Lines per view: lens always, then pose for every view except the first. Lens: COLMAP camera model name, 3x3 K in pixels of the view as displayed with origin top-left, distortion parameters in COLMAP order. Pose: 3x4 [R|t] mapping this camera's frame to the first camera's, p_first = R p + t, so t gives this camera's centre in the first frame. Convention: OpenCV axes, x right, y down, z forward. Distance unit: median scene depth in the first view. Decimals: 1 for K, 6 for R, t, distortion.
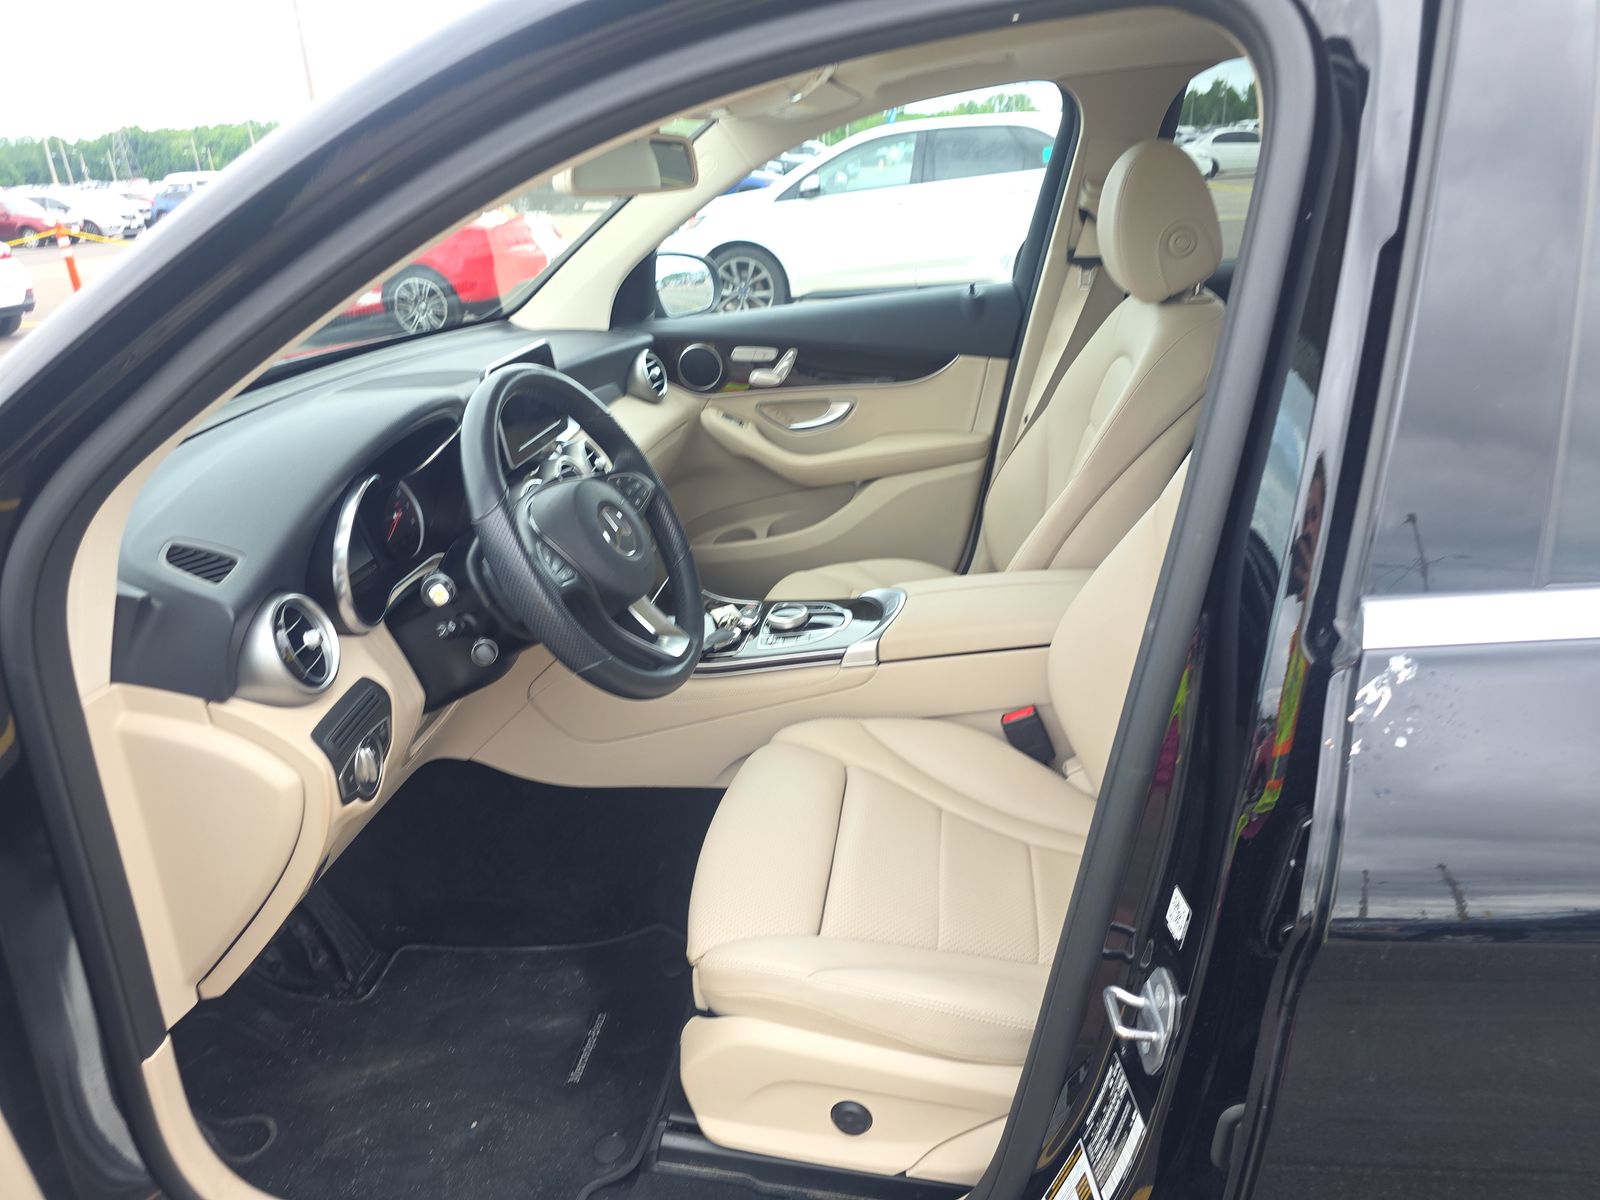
lens RADIAL K [[1065.1, 0, 802.6], [0, 1065.1, 600.8], [0, 0, 1]] dist [0.015082, -0.016279]
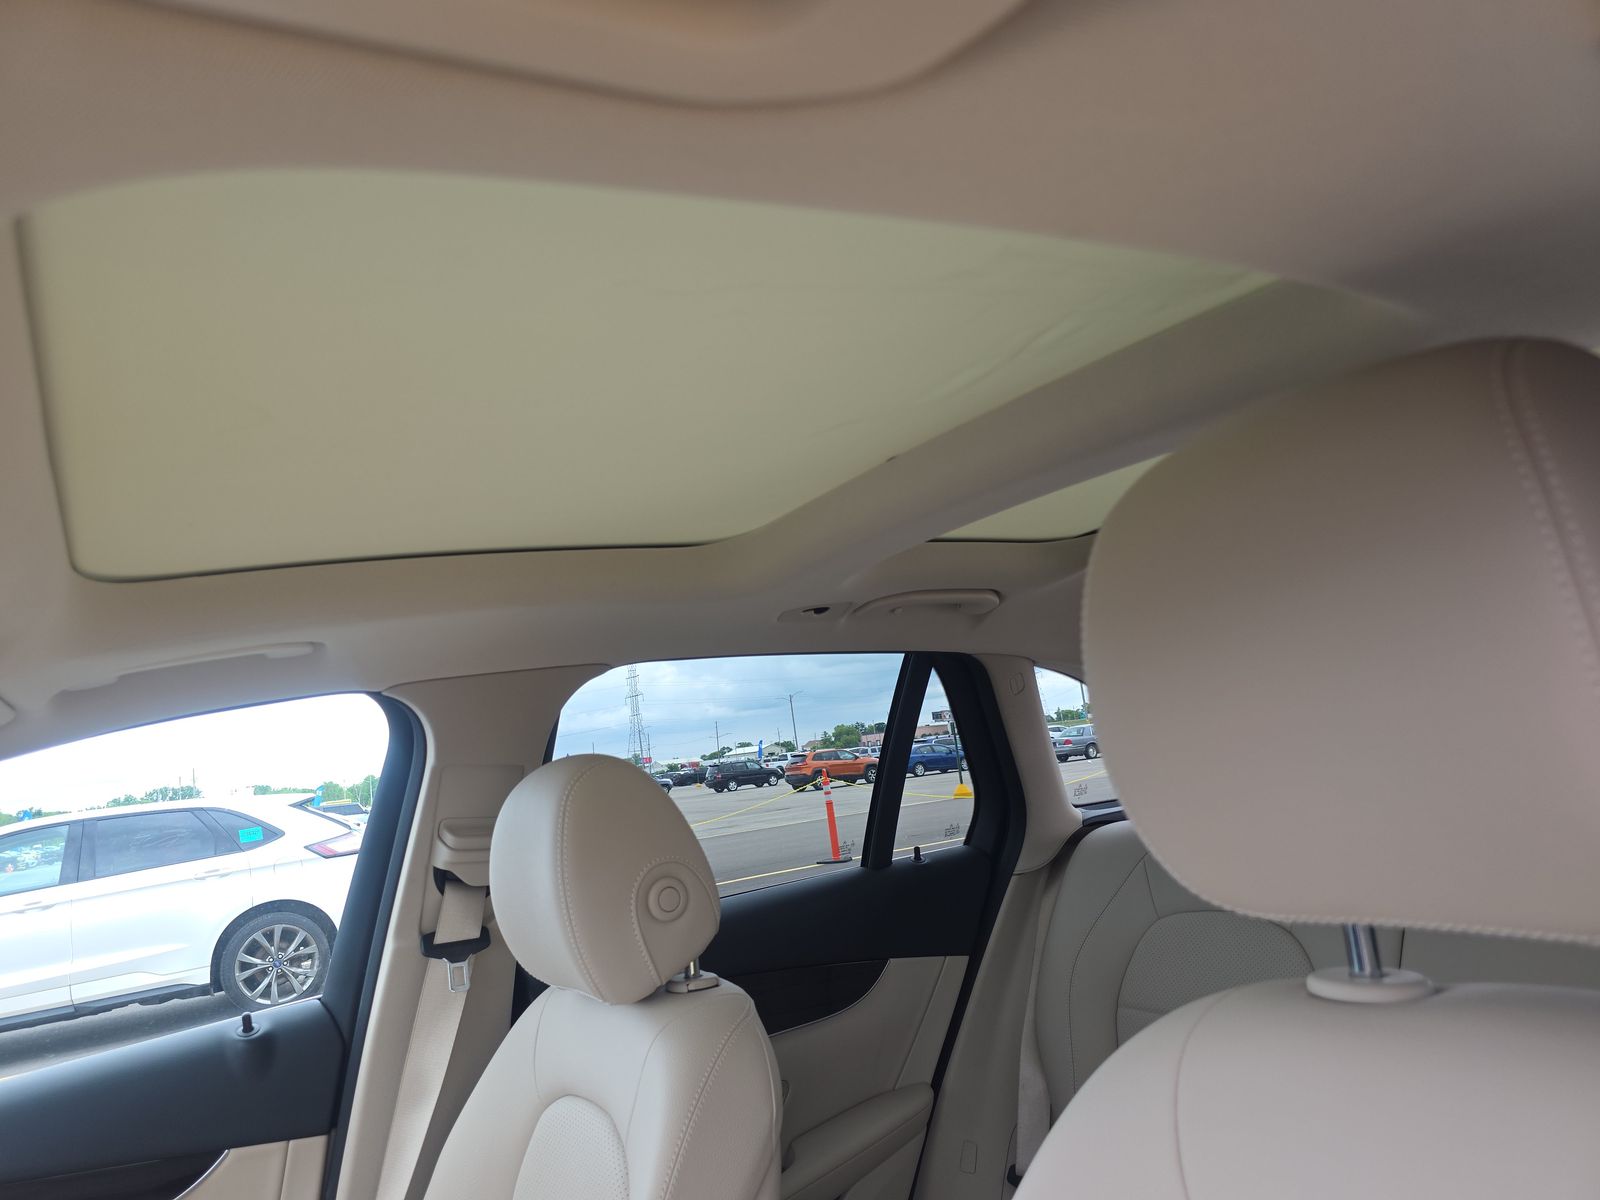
lens RADIAL K [[1065.1, 0, 805.1], [0, 1065.1, 610.2], [0, 0, 1]] dist [0.015082, -0.016279]
pose [[0.764536, 0.065483, 0.641247, 0.003615], [0.308600, 0.836219, -0.453325, -0.122086], [-0.565908, 0.544472, 0.619111, 0.344595]]
